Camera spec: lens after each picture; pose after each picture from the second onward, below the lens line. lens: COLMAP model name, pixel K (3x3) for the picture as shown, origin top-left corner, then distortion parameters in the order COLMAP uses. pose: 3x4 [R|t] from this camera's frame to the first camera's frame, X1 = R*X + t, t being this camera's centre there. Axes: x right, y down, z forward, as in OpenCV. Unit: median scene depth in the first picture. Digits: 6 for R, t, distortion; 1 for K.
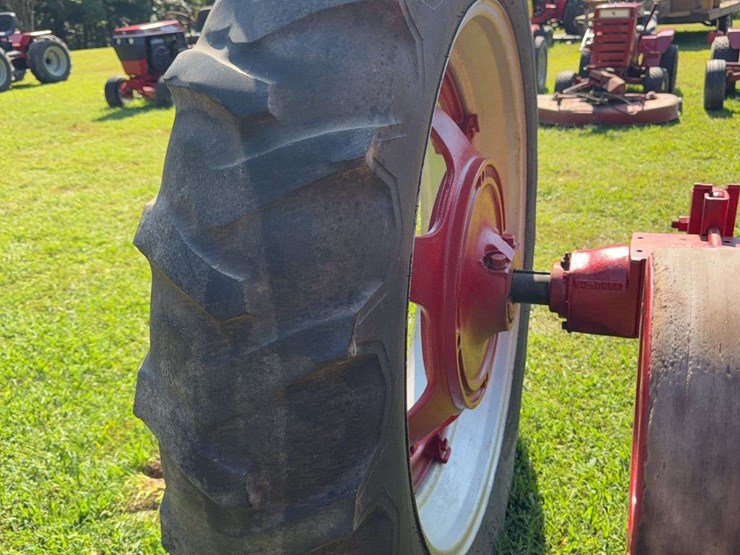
lens RADIAL K [[703.1, 0, 370.0], [0, 703.1, 277.5], [0, 0, 1]] dist [0.066541, -0.132851]
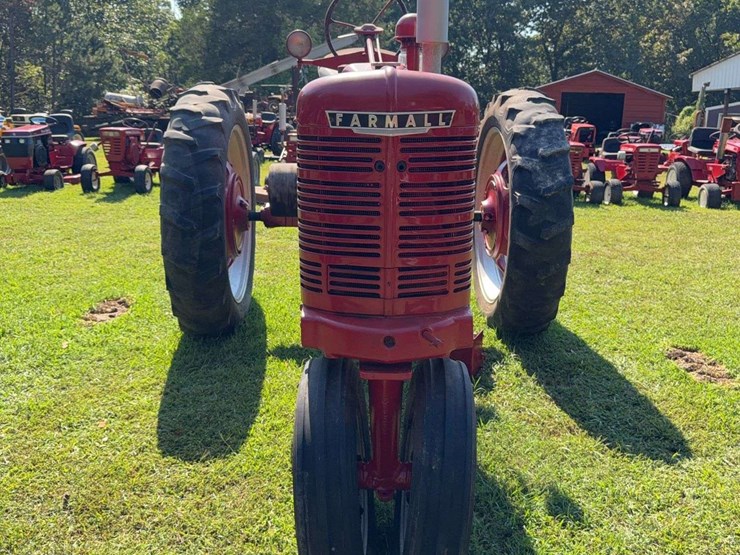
lens RADIAL K [[703.1, 0, 370.0], [0, 703.1, 277.5], [0, 0, 1]] dist [0.066541, -0.132851]
pose [[0.926285, -0.009003, 0.376717, -0.466379], [0.070925, 0.986013, -0.150828, 0.779295], [-0.370090, 0.166428, 0.913967, -1.950534]]
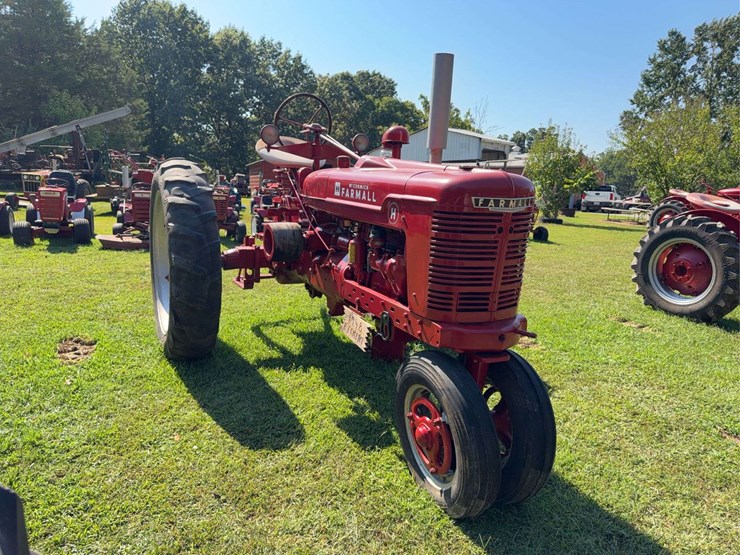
lens RADIAL K [[531.9, 0, 366.3], [0, 531.9, 277.5], [0, 0, 1]] dist [0.032470, -0.038612]
pose [[0.671289, -0.043474, 0.739919, -1.403819], [0.200018, 0.971868, -0.124363, 0.644210], [-0.713697, 0.231481, 0.661100, -1.559533]]
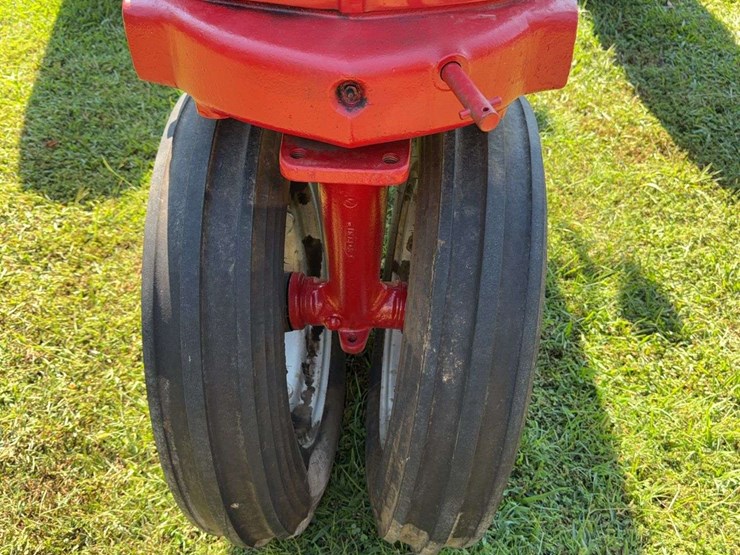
lens RADIAL K [[703.1, 0, 370.0], [0, 703.1, 277.5], [0, 0, 1]] dist [0.066541, -0.132851]
pose [[0.934655, -0.174025, 0.310057, -0.109419], [0.049634, 0.927355, 0.370877, 0.642991], [-0.352075, -0.331252, 0.875394, -1.235752]]
